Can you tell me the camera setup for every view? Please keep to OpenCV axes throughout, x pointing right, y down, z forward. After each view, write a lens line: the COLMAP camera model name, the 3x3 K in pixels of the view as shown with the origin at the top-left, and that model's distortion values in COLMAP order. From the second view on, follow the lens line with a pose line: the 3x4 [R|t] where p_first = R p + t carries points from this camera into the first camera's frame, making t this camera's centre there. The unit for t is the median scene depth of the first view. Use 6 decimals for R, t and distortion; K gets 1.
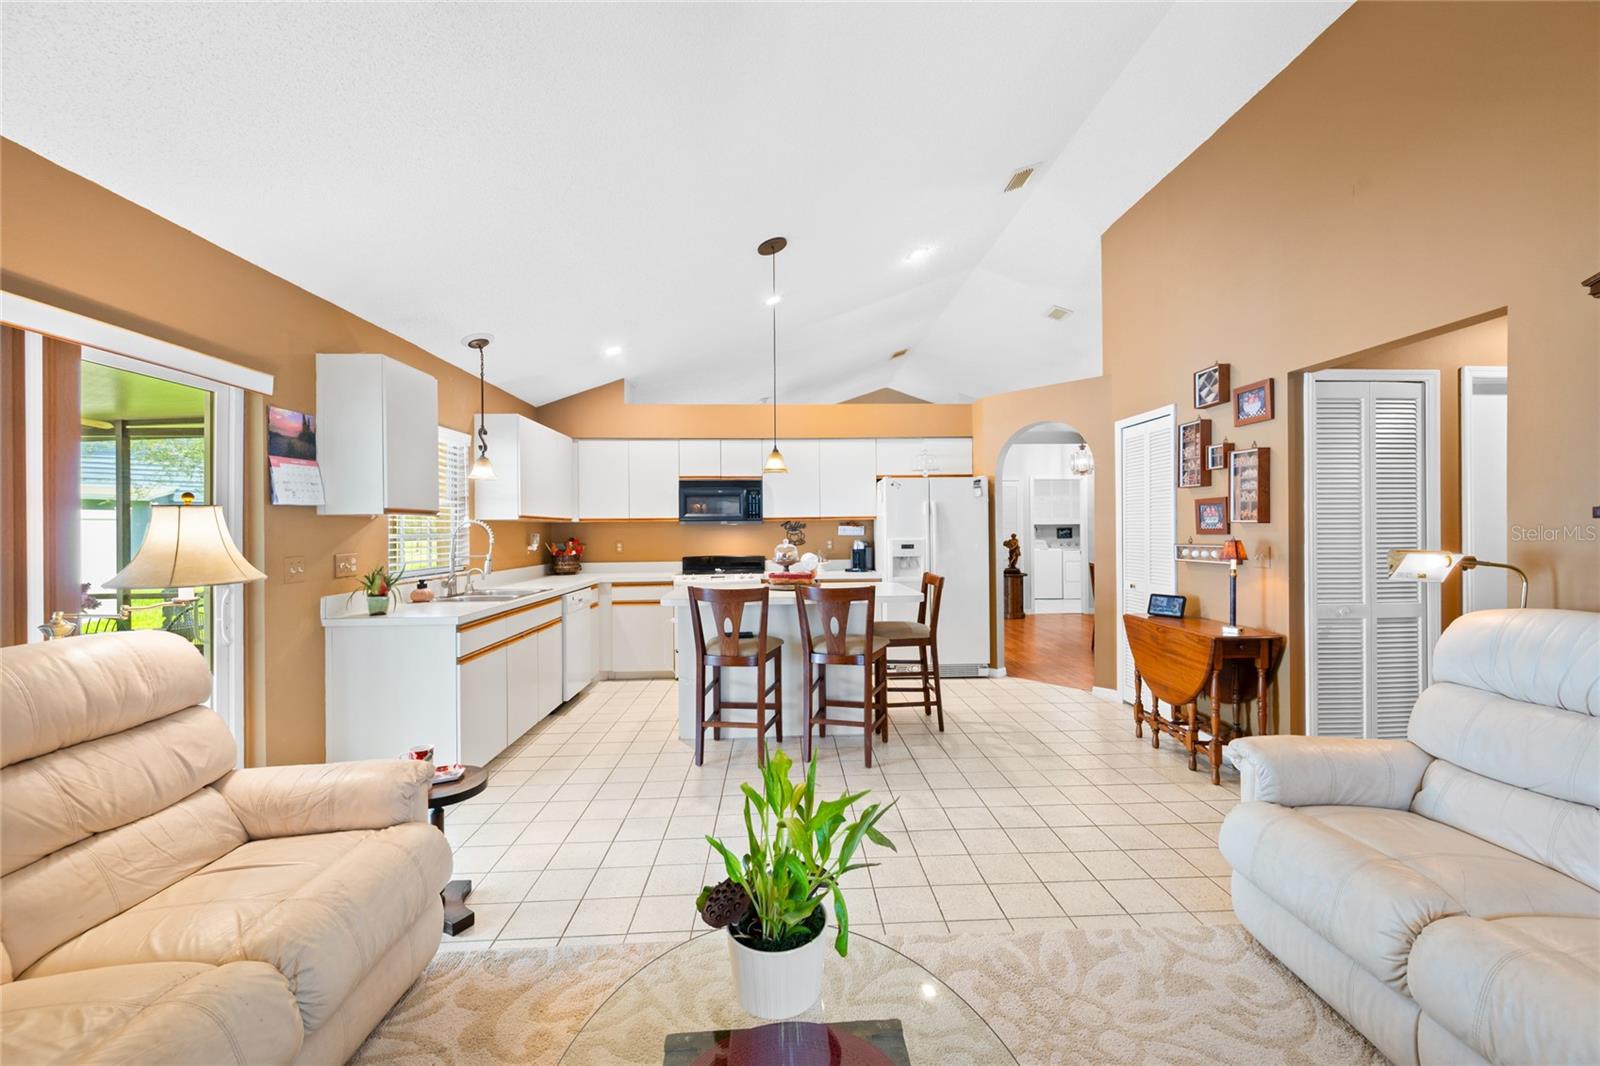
lens RADIAL K [[625.1, 0, 810.7], [0, 625.1, 532.2], [0, 0, 1]] dist [-0.000319, -0.000091]
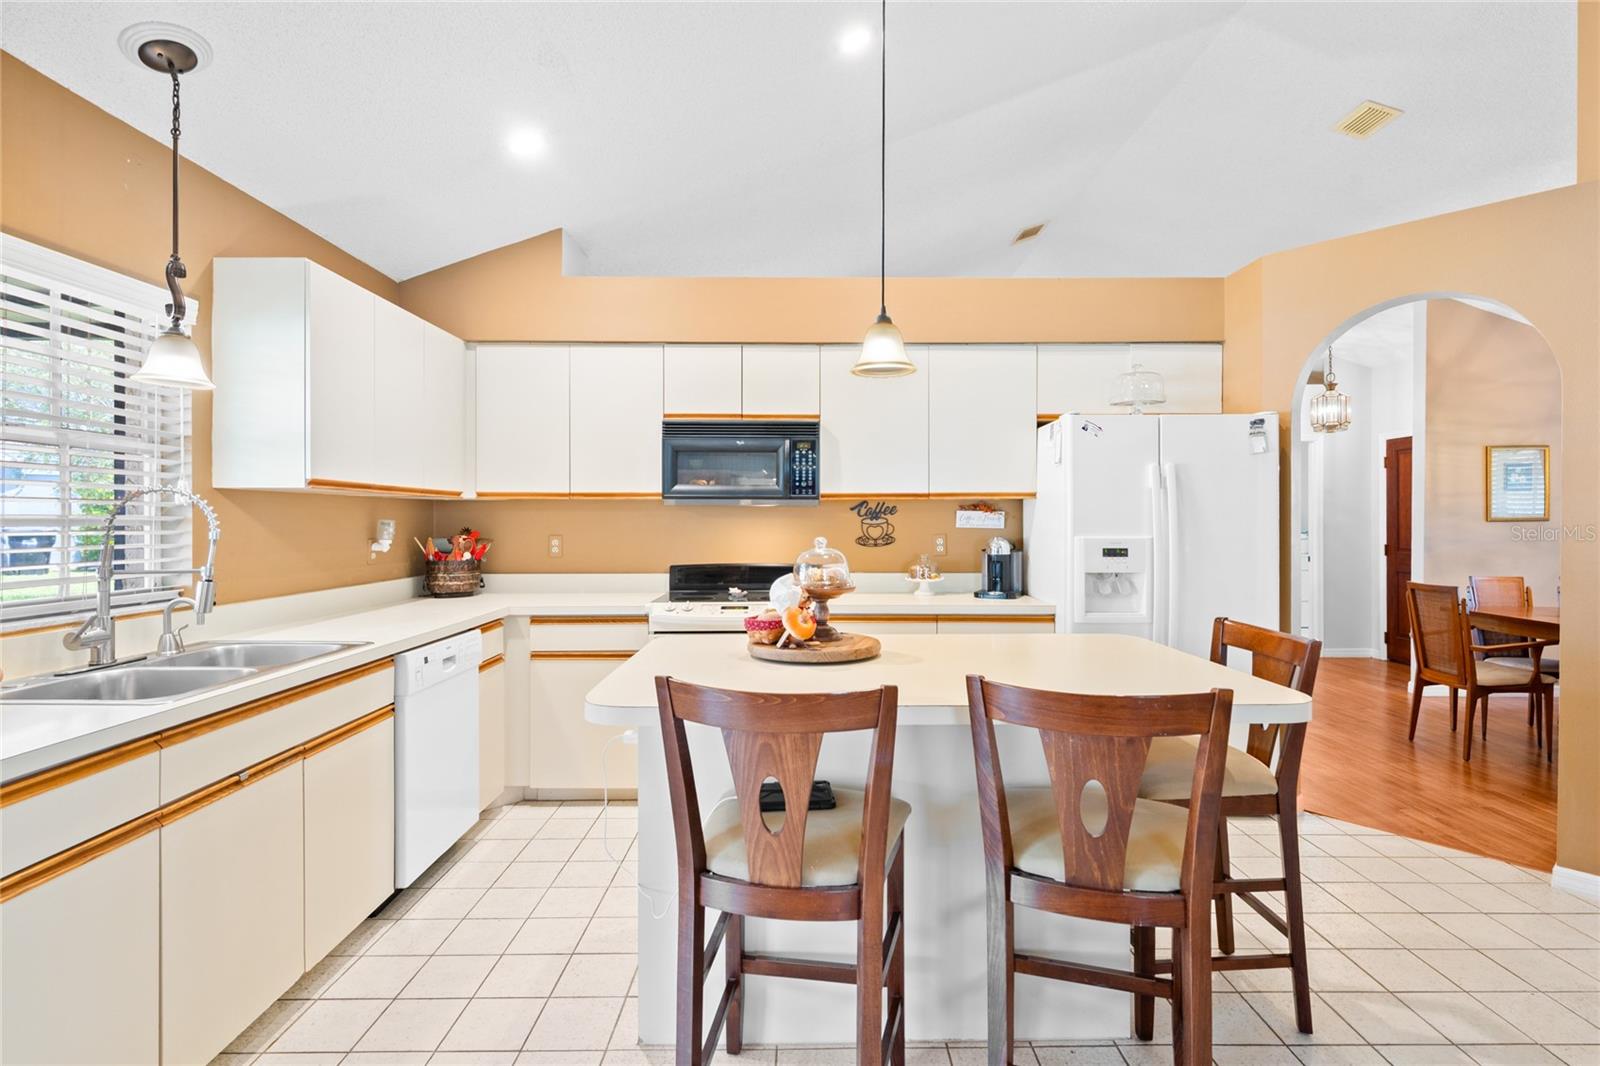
lens RADIAL K [[765.1, 0, 812.7], [0, 765.1, 529.9], [0, 0, 1]] dist [-0.002647, -0.000729]
pose [[0.999191, 0.009728, -0.039022, -0.061425], [-0.009311, 0.999898, 0.010848, 0.000621], [0.039123, -0.010476, 0.999179, 0.379405]]
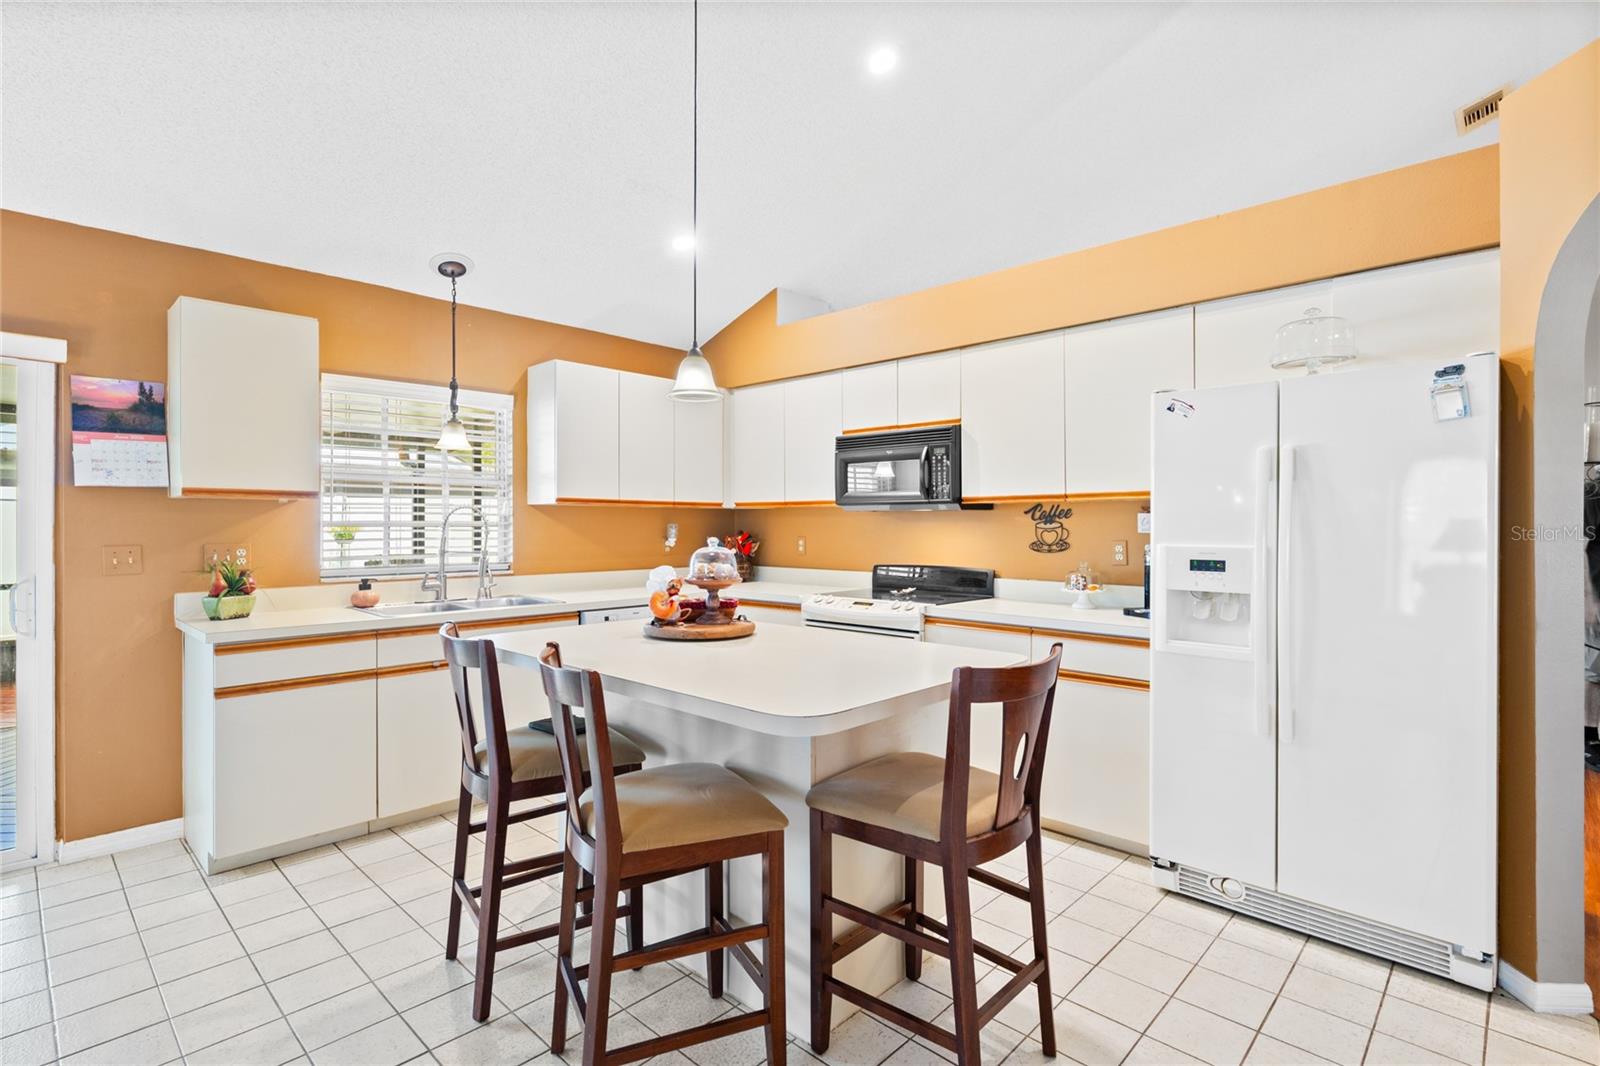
lens RADIAL K [[765.1, 0, 812.7], [0, 765.1, 529.9], [0, 0, 1]] dist [-0.002647, -0.000729]
pose [[0.695632, 0.013980, -0.718262, 0.320577], [-0.009323, 0.999902, 0.010432, -0.001446], [0.718338, -0.000561, 0.695695, 0.495648]]
